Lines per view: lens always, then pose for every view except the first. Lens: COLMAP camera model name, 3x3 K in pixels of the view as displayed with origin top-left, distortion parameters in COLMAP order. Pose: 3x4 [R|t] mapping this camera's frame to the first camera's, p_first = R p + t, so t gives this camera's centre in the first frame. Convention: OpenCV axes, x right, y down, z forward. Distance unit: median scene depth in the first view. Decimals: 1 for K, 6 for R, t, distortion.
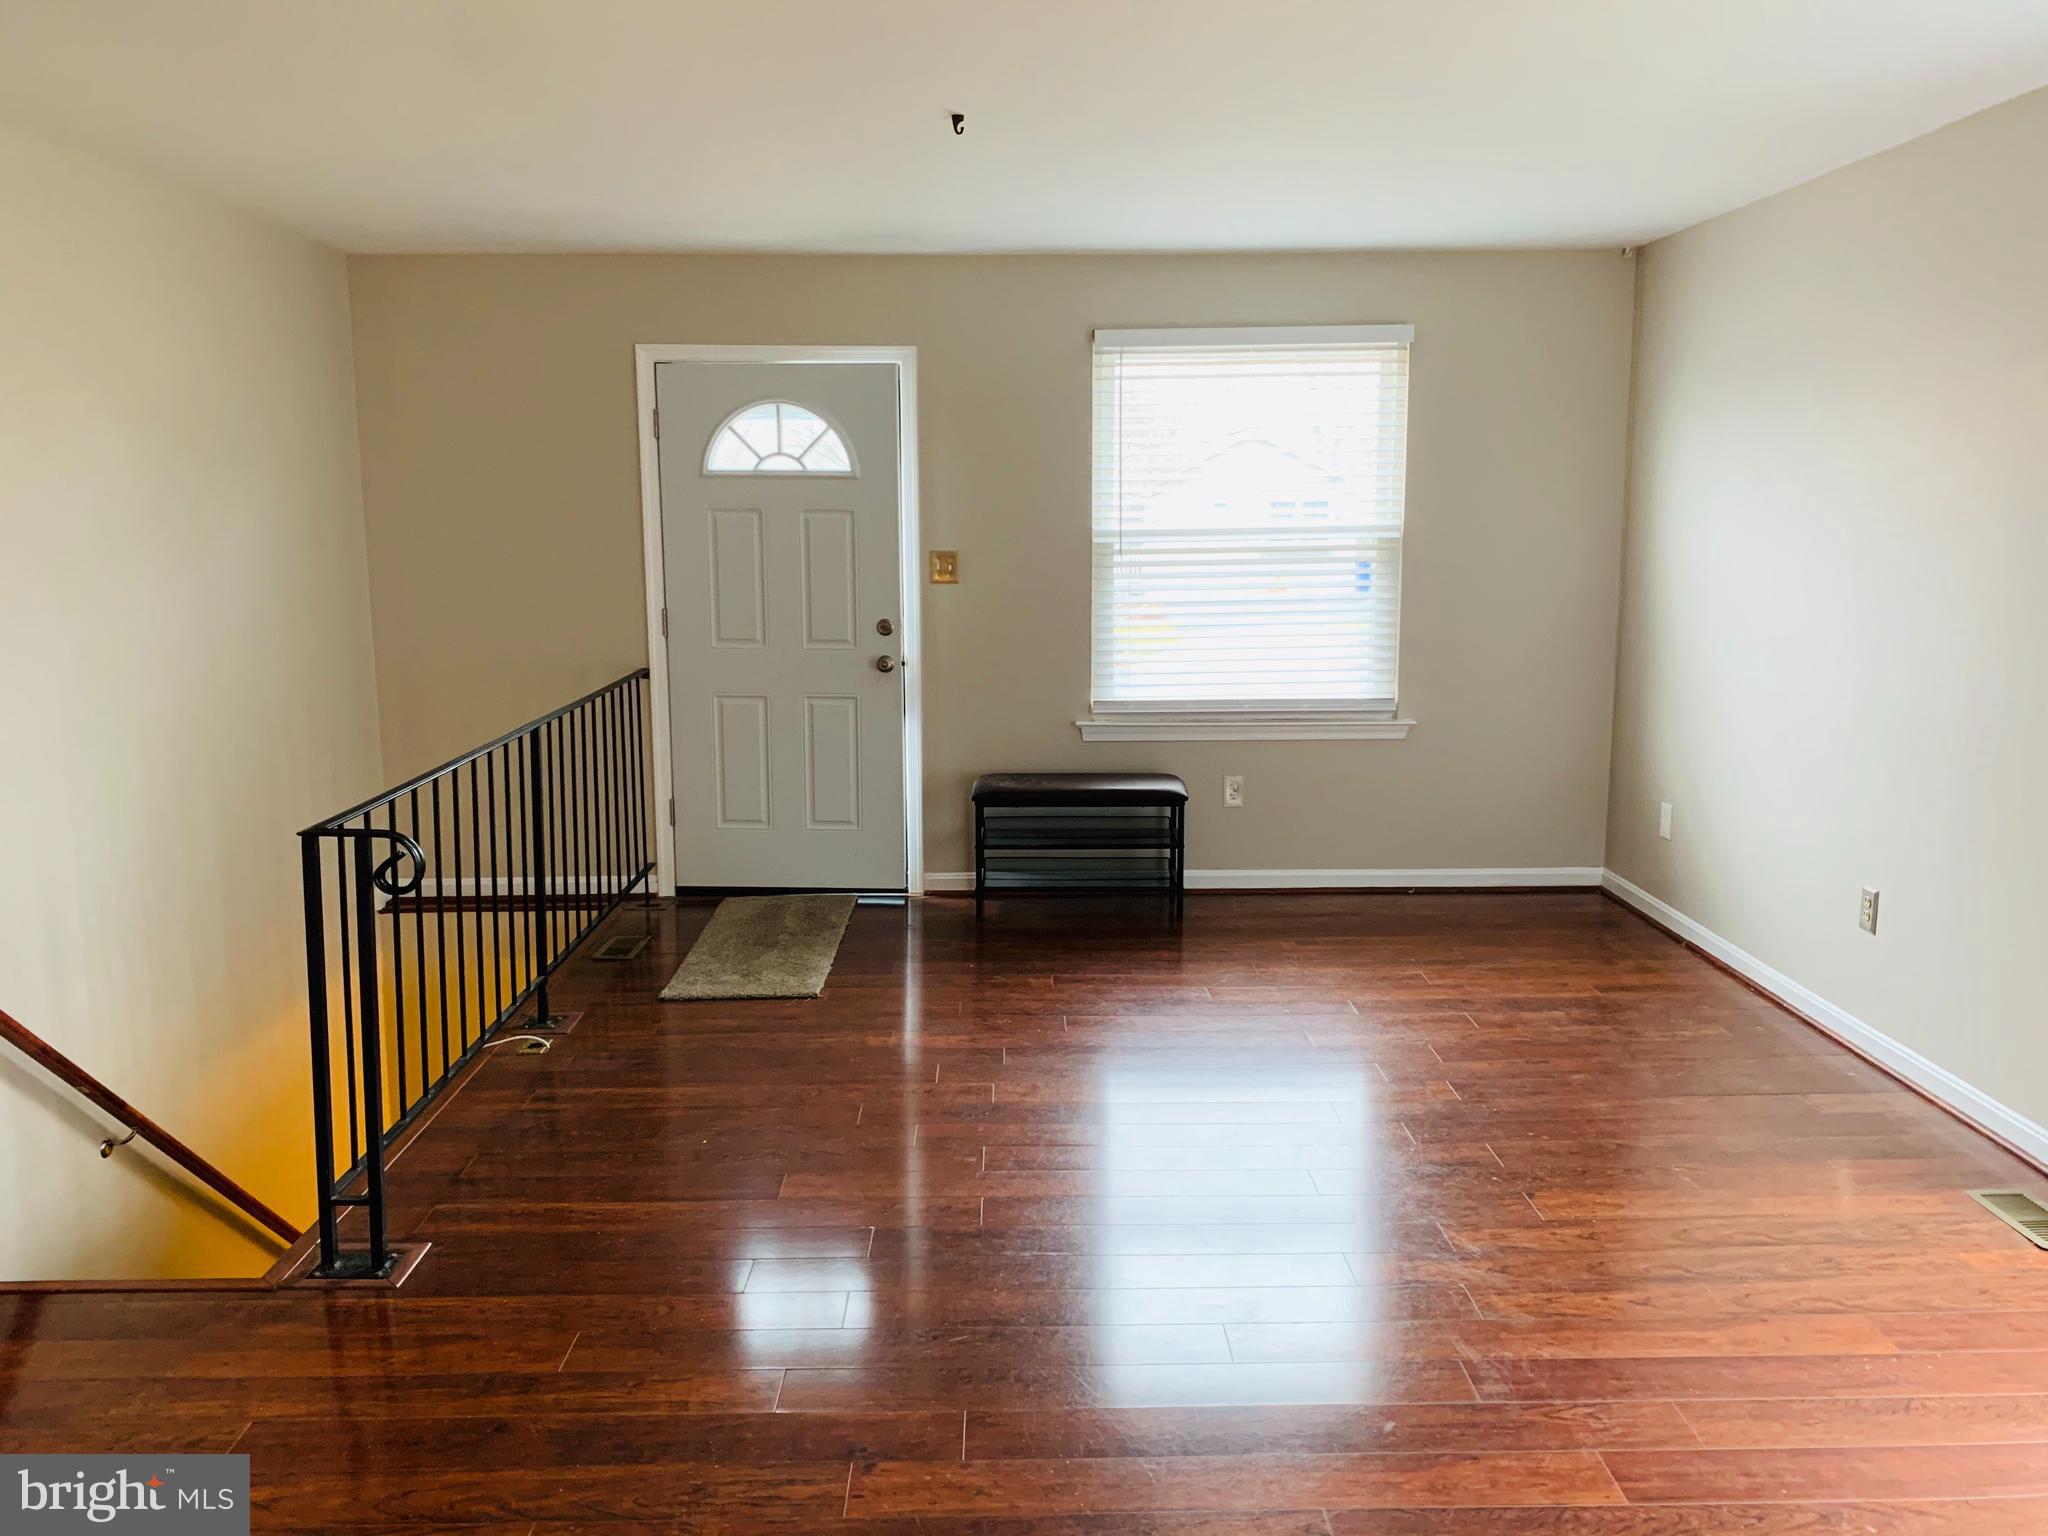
lens RADIAL K [[1556.9, 0, 1029.4], [0, 1556.9, 738.2], [0, 0, 1]] dist [0.061857, -0.087192]
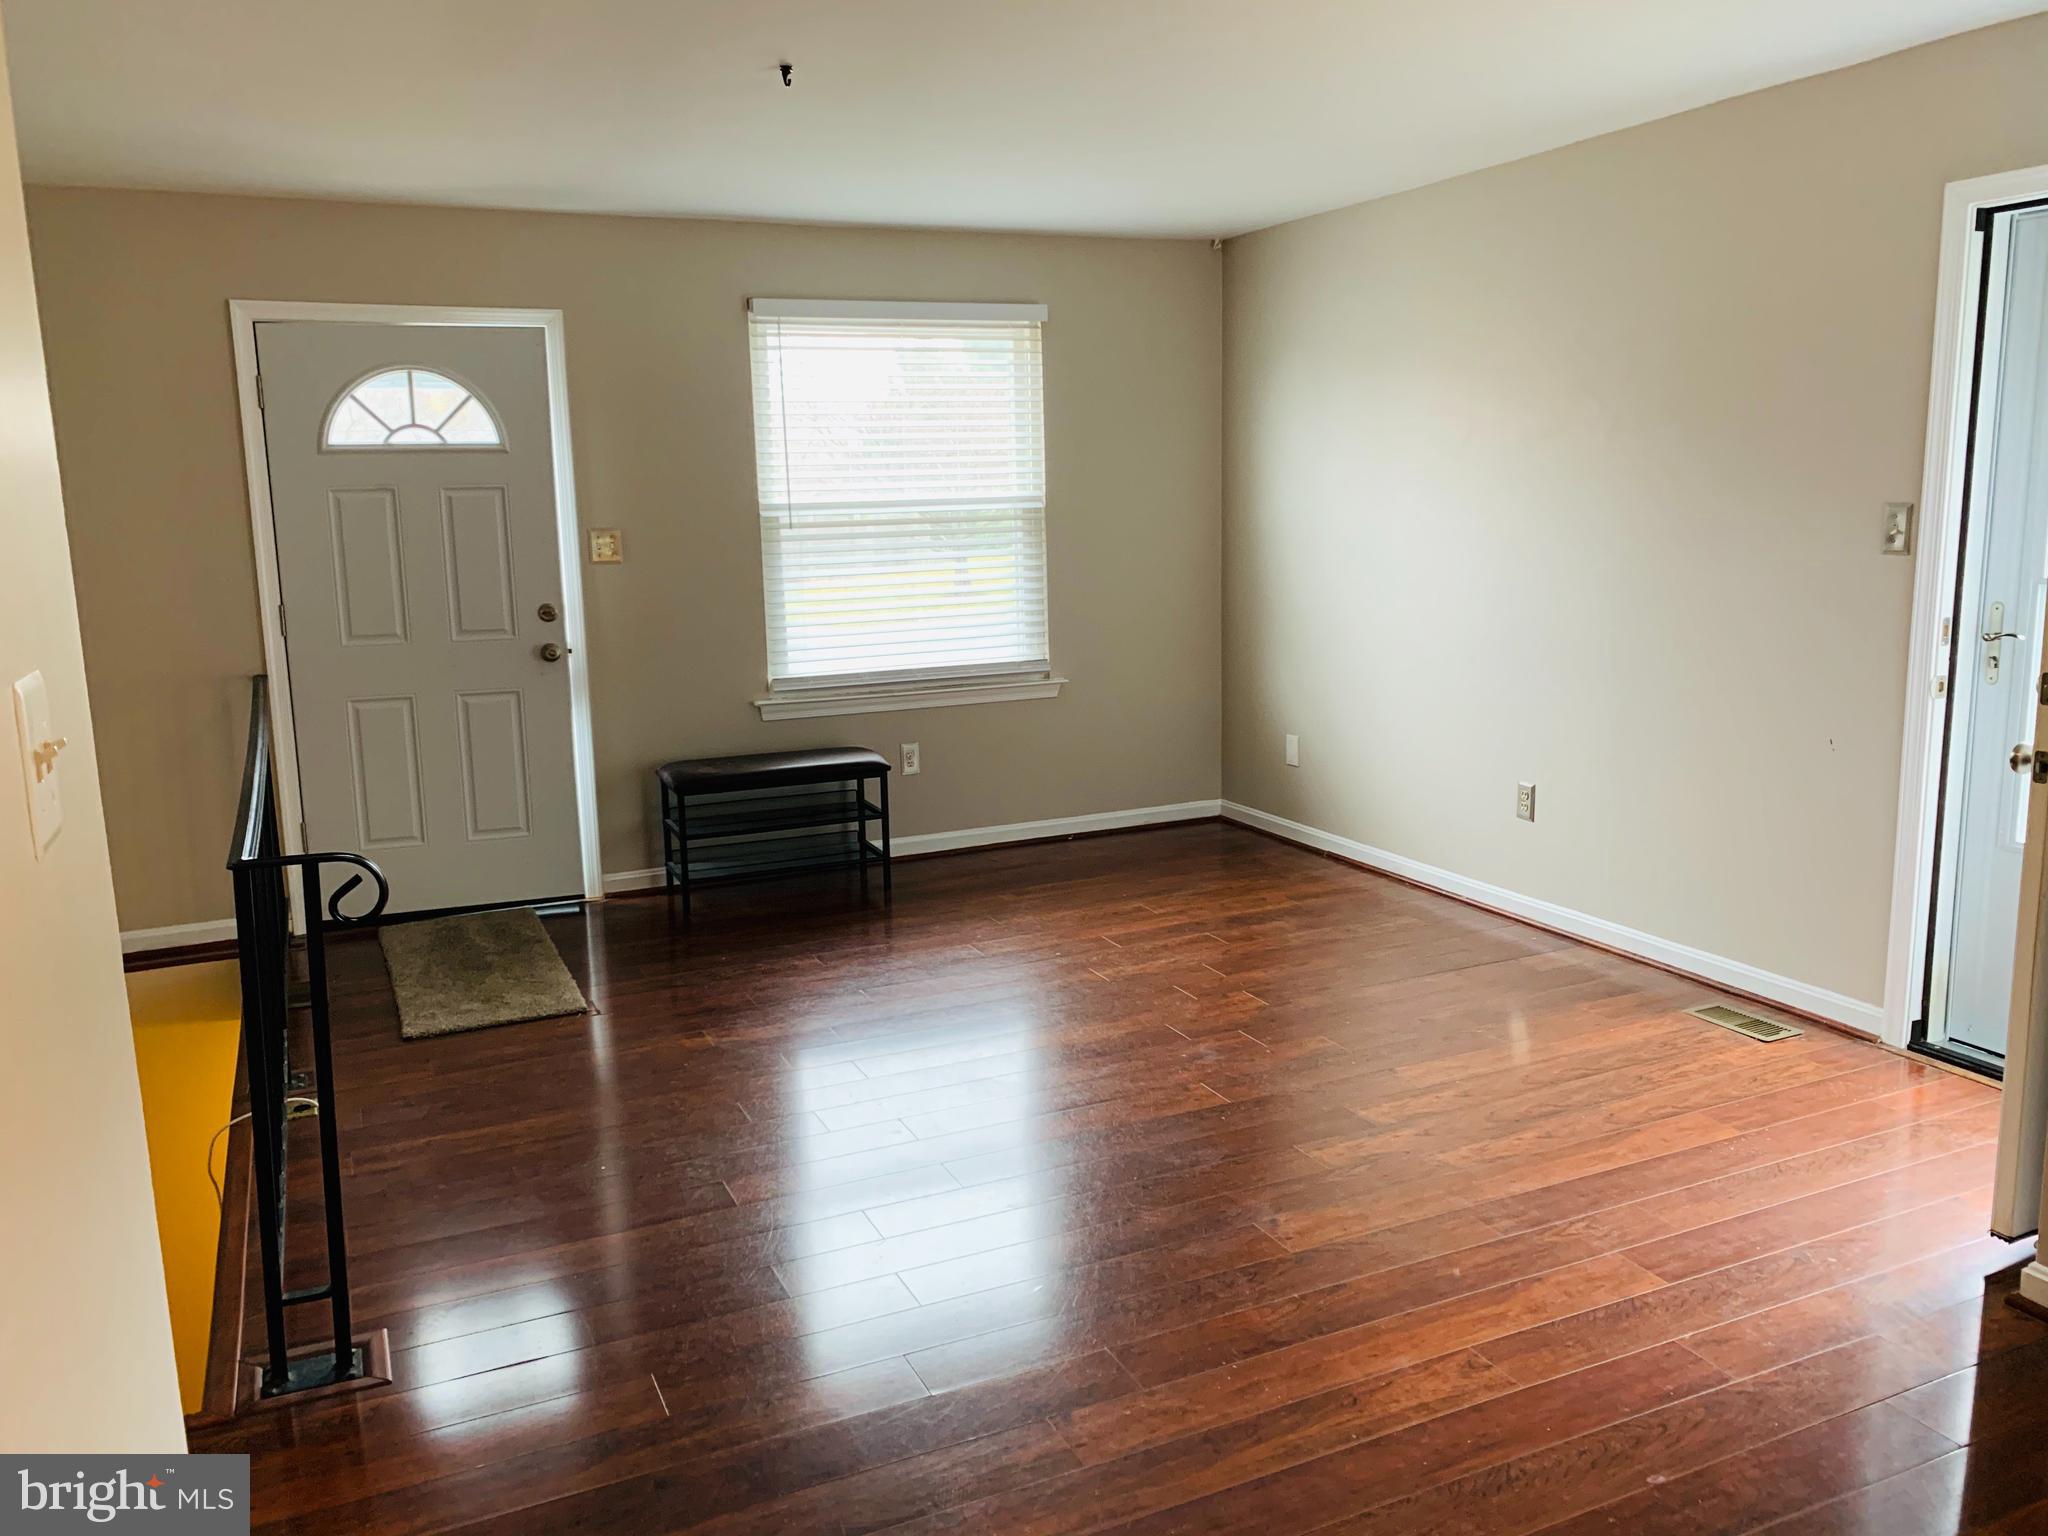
lens RADIAL K [[1543.1, 0, 1039.1], [0, 1543.1, 740.7], [0, 0, 1]] dist [0.117515, -0.241235]
pose [[0.916883, -0.081169, 0.390816, -0.195970], [0.077419, 0.996676, 0.025369, 0.002969], [-0.391576, 0.006996, 0.920119, 0.036215]]
